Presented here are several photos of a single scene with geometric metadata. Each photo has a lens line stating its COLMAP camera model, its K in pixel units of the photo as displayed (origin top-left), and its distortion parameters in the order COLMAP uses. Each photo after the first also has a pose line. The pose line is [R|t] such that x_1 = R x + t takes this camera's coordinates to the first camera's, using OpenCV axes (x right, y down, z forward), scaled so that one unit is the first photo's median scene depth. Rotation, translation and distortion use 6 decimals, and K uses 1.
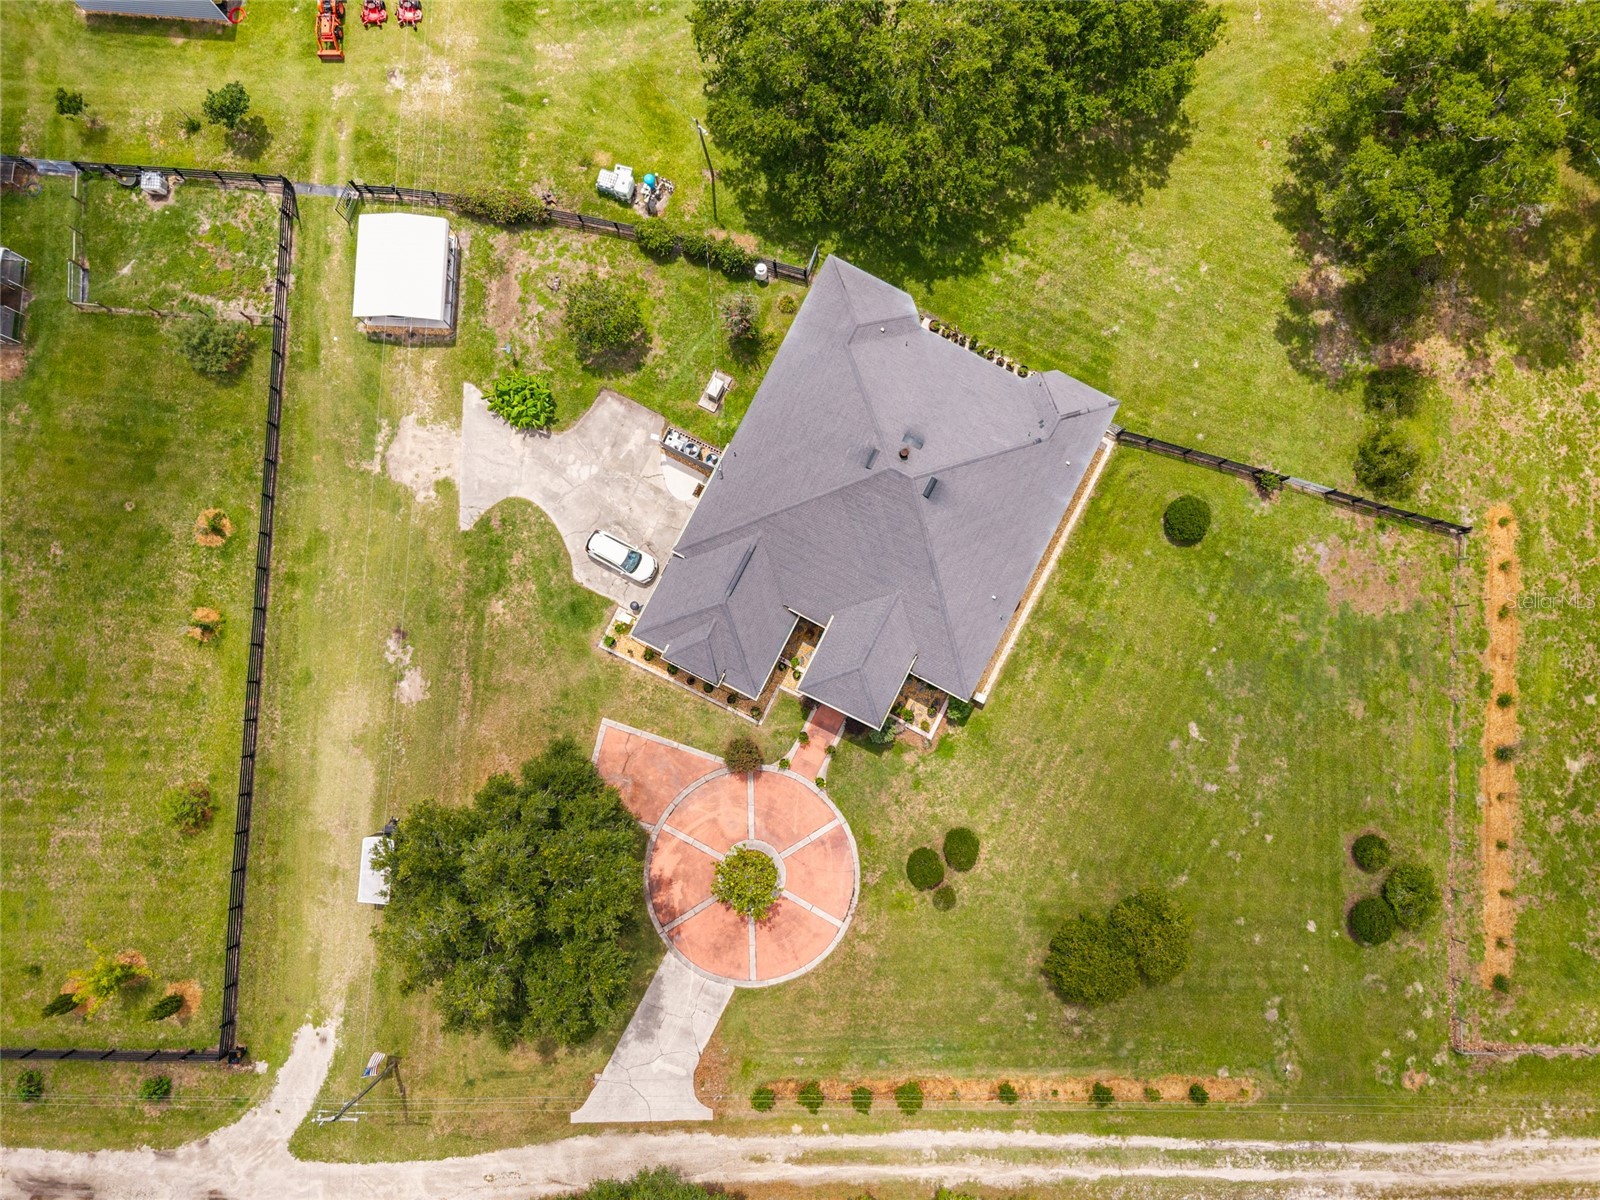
lens RADIAL K [[1086.5, 0, 801.9], [0, 1086.5, 606.3], [0, 0, 1]] dist [0.033417, -0.031331]
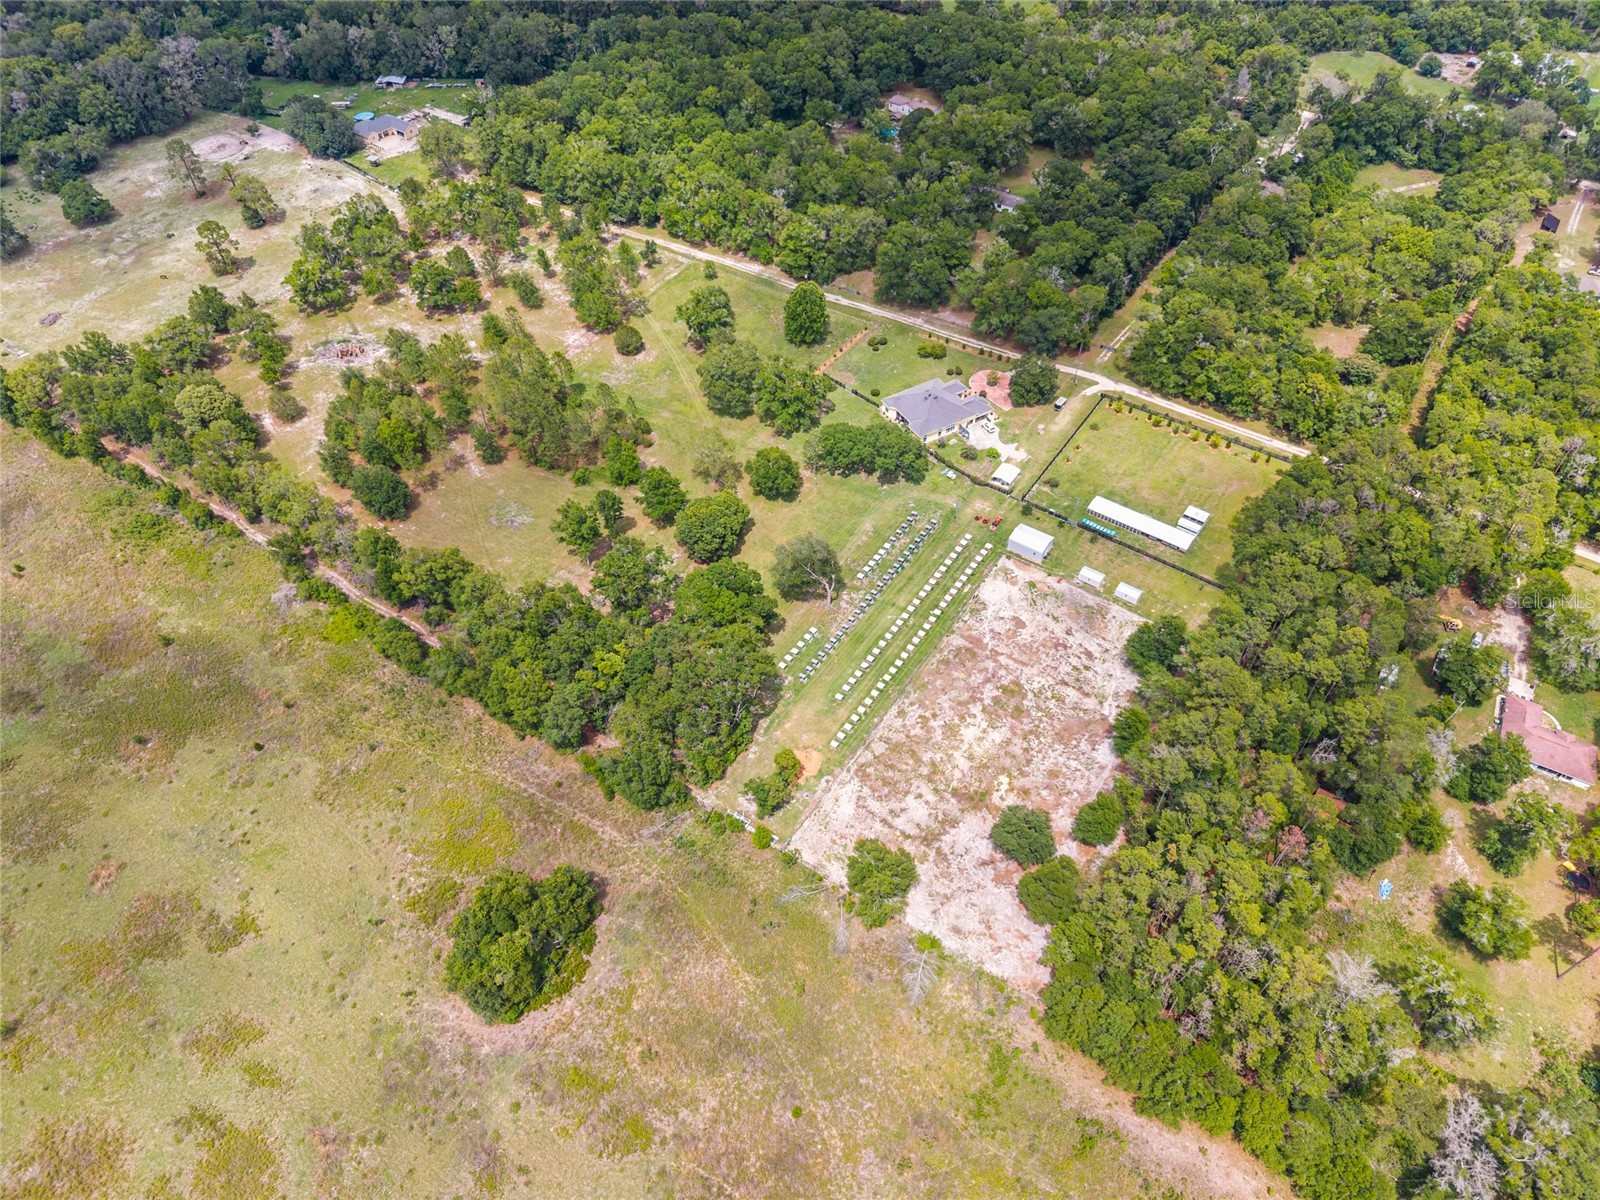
lens RADIAL K [[1079.4, 0, 800.0], [0, 1079.4, 600.0], [0, 0, 1]] dist [0.047130, -0.052251]
pose [[-0.847442, -0.402992, 0.345601, -1.361584], [0.529193, -0.589235, 0.610538, -3.672011], [-0.042402, 0.700285, 0.712603, -1.703181]]
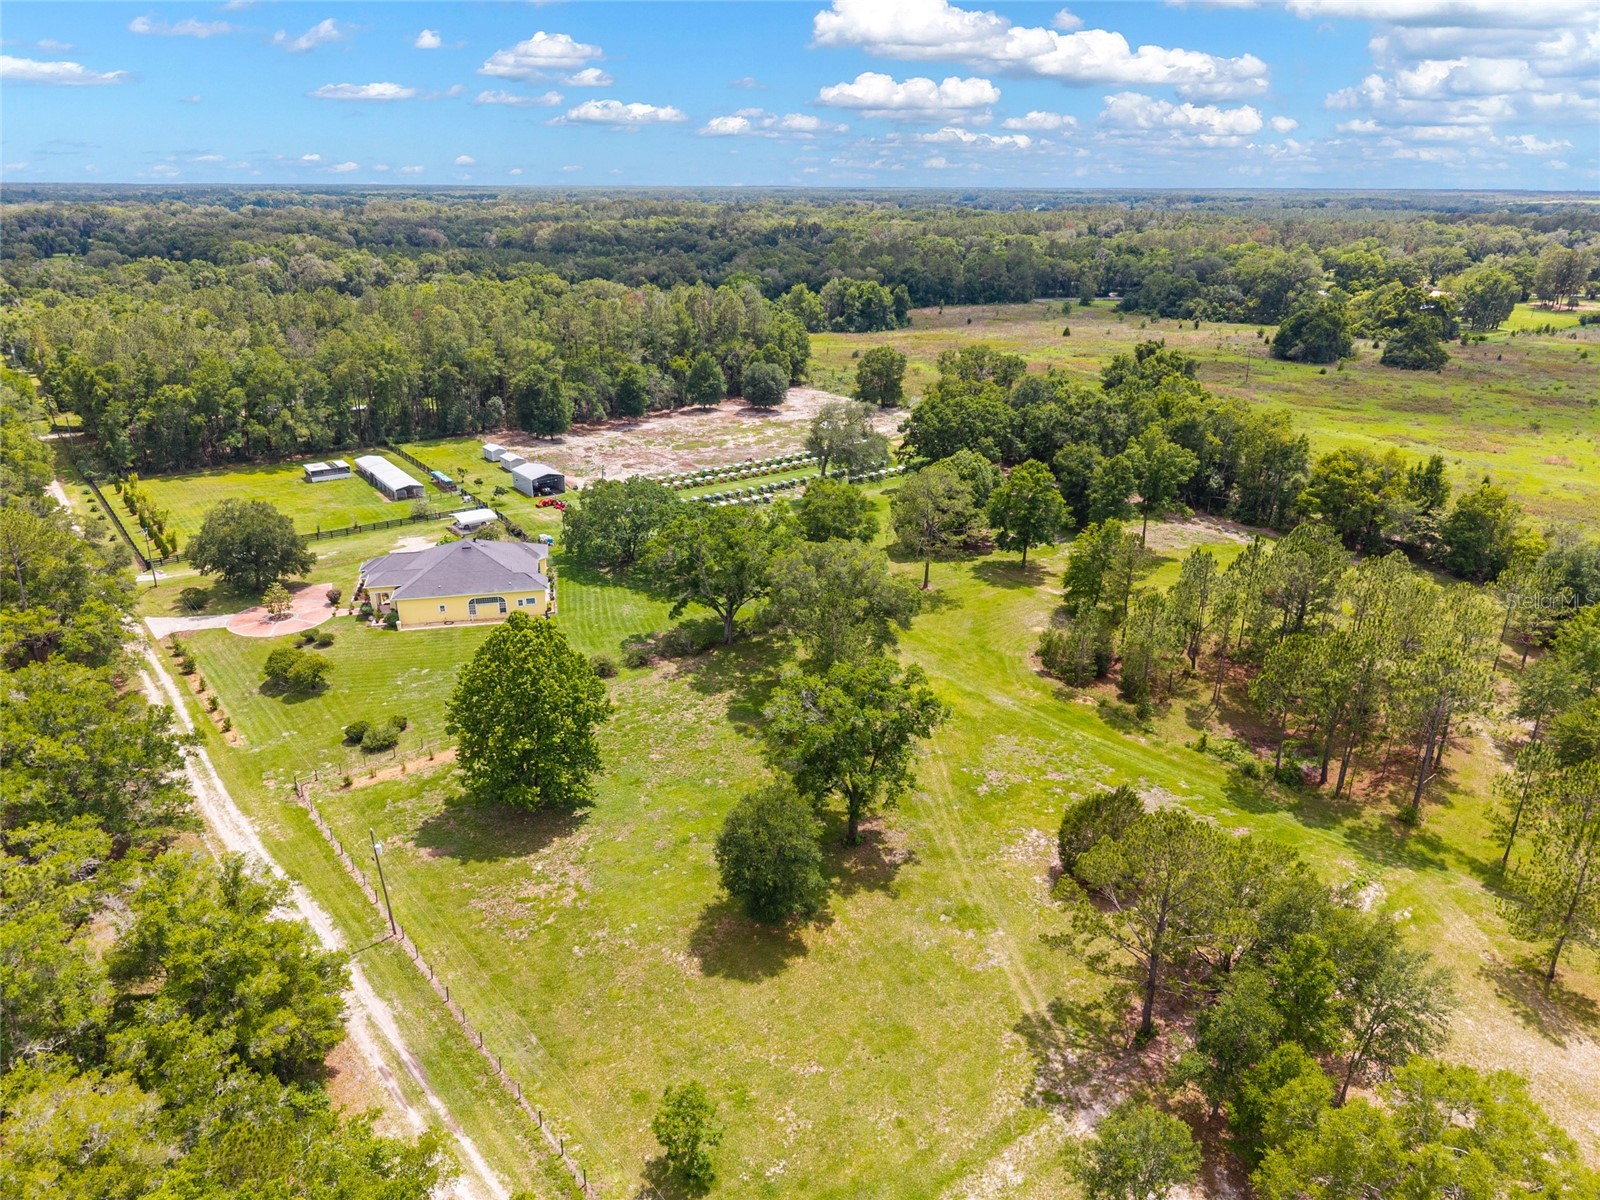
lens RADIAL K [[1079.4, 0, 800.0], [0, 1079.4, 600.0], [0, 0, 1]] dist [0.047130, -0.052251]
pose [[0.635785, 0.266098, -0.724547, 2.201630], [-0.770304, 0.278429, -0.573680, 0.689078], [0.049080, 0.922859, 0.381998, 0.172054]]
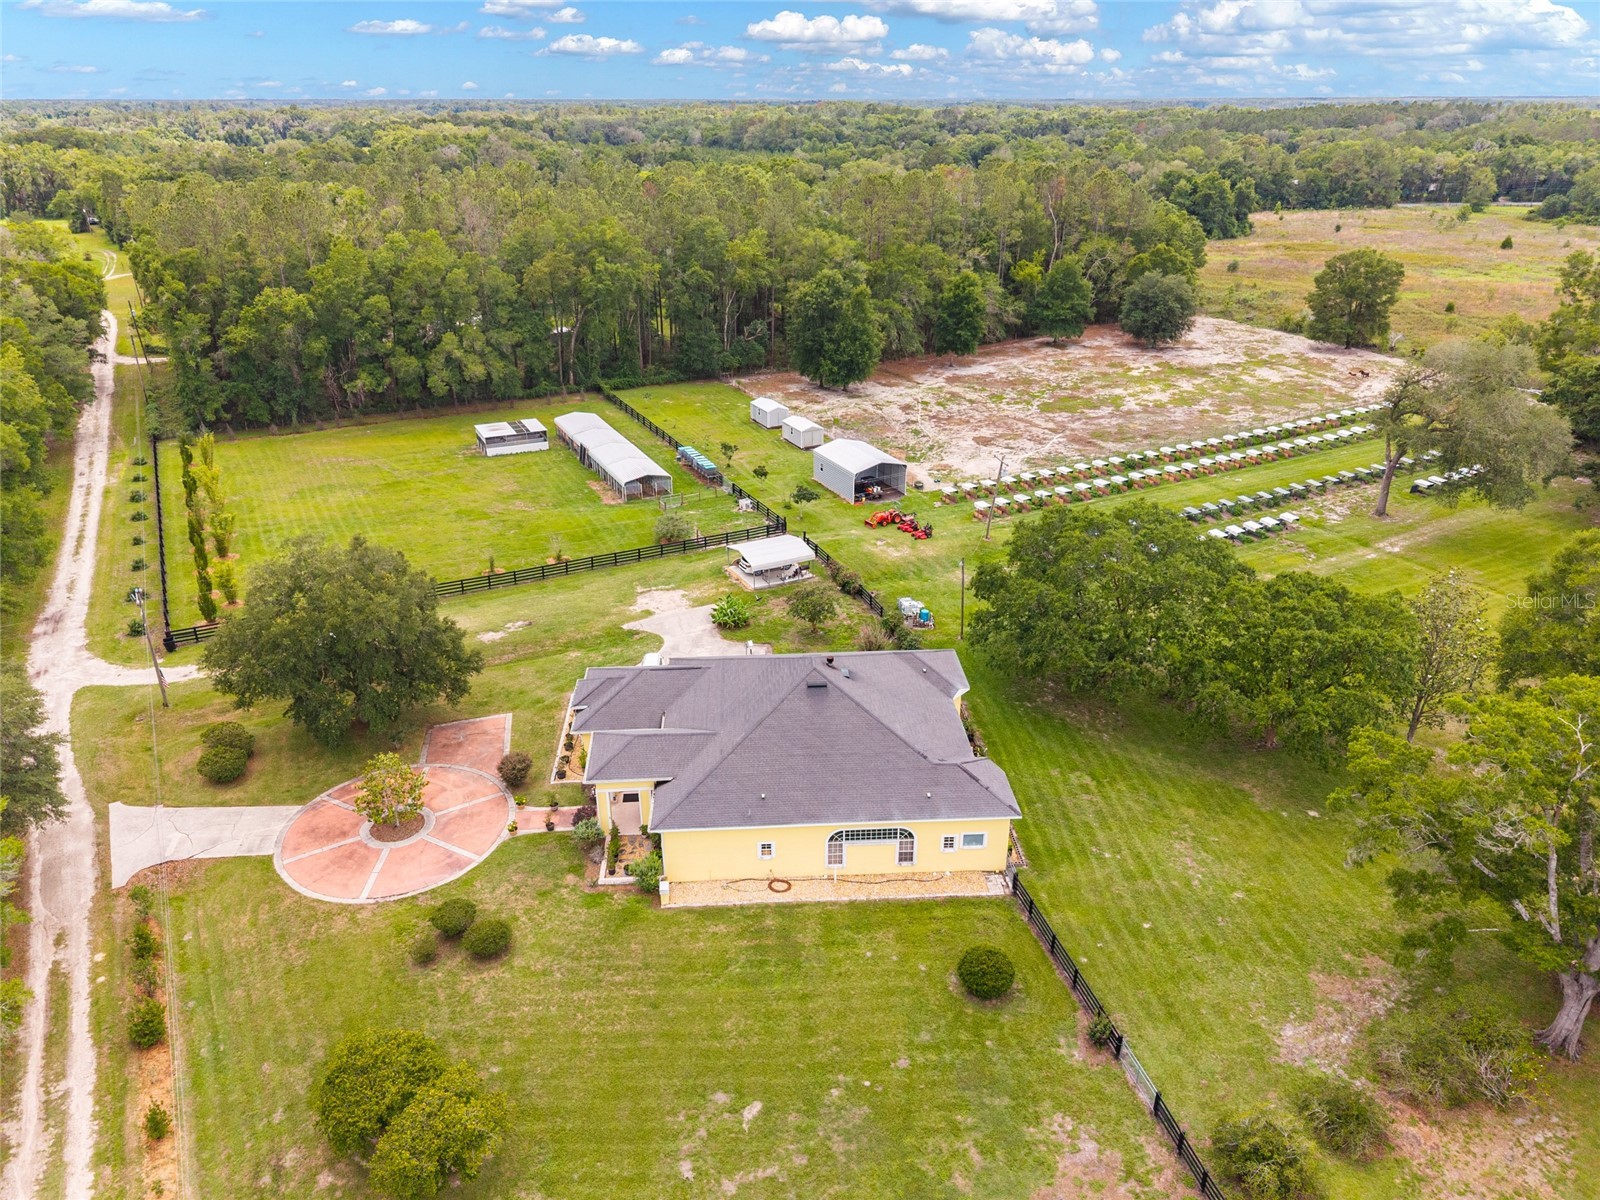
lens RADIAL K [[1079.4, 0, 800.0], [0, 1079.4, 600.0], [0, 0, 1]] dist [0.047130, -0.052251]
pose [[0.507018, 0.348519, -0.788332, 0.812790], [-0.860064, 0.264799, -0.436087, 0.304892], [0.056765, 0.899120, 0.434006, 0.420647]]
